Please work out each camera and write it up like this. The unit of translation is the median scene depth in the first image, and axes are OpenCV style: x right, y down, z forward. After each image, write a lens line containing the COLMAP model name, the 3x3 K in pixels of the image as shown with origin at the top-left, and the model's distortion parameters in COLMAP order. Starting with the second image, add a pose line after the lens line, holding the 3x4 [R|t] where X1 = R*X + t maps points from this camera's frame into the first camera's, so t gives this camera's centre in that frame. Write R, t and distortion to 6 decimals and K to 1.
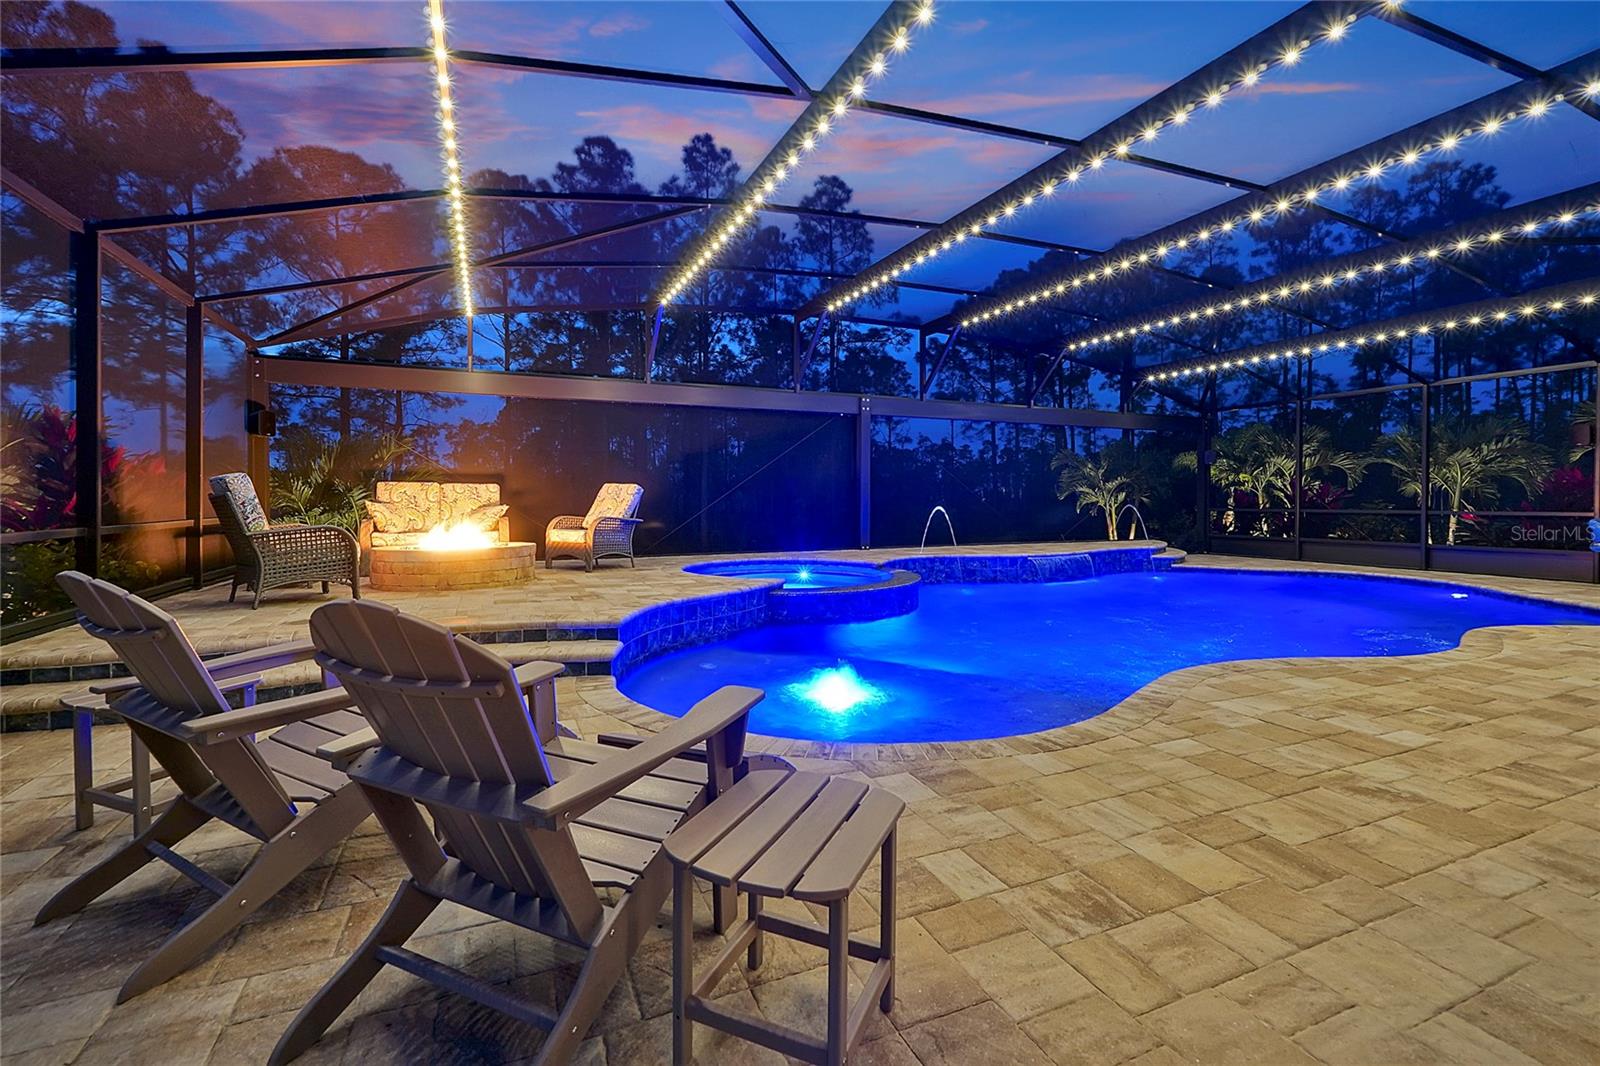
lens RADIAL K [[682.6, 0, 831.0], [0, 682.6, 488.2], [0, 0, 1]] dist [-0.000664, 0.001229]
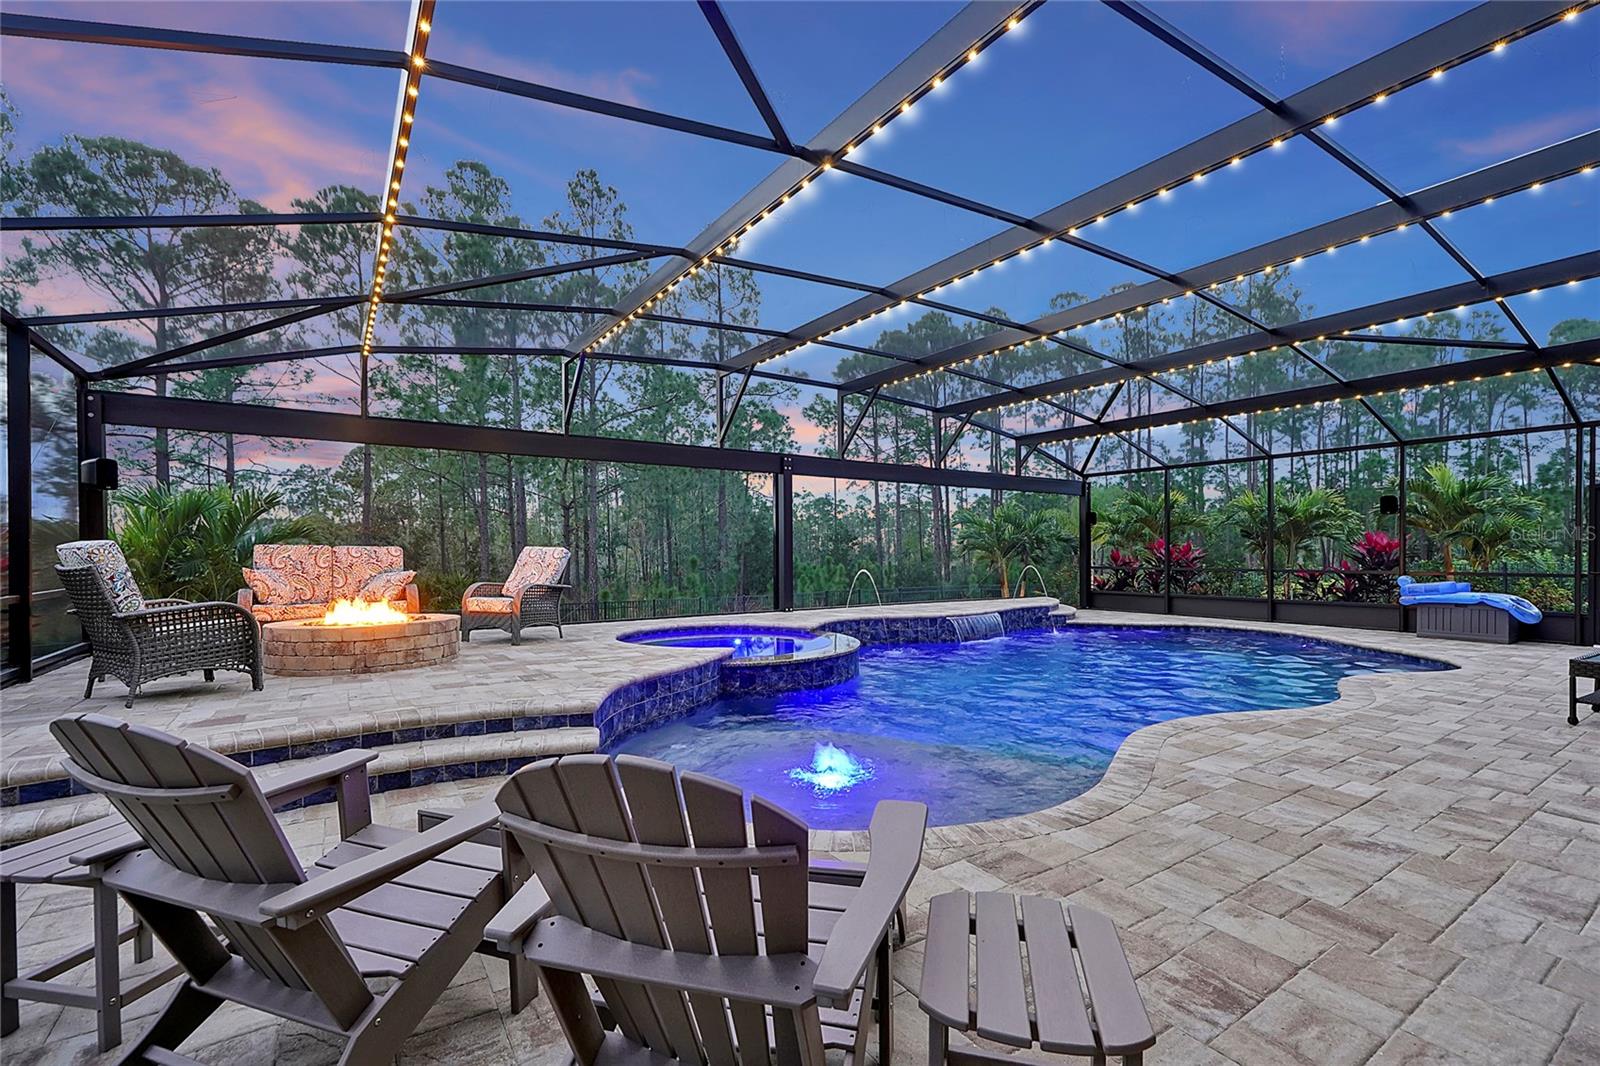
lens RADIAL K [[682.6, 0, 798.8], [0, 682.6, 536.0], [0, 0, 1]] dist [-0.000664, 0.001229]
pose [[0.983878, 0.005892, 0.178744, -0.175036], [-0.005859, 0.999983, -0.000714, -0.028418], [-0.178745, -0.000345, 0.983895, 0.043527]]
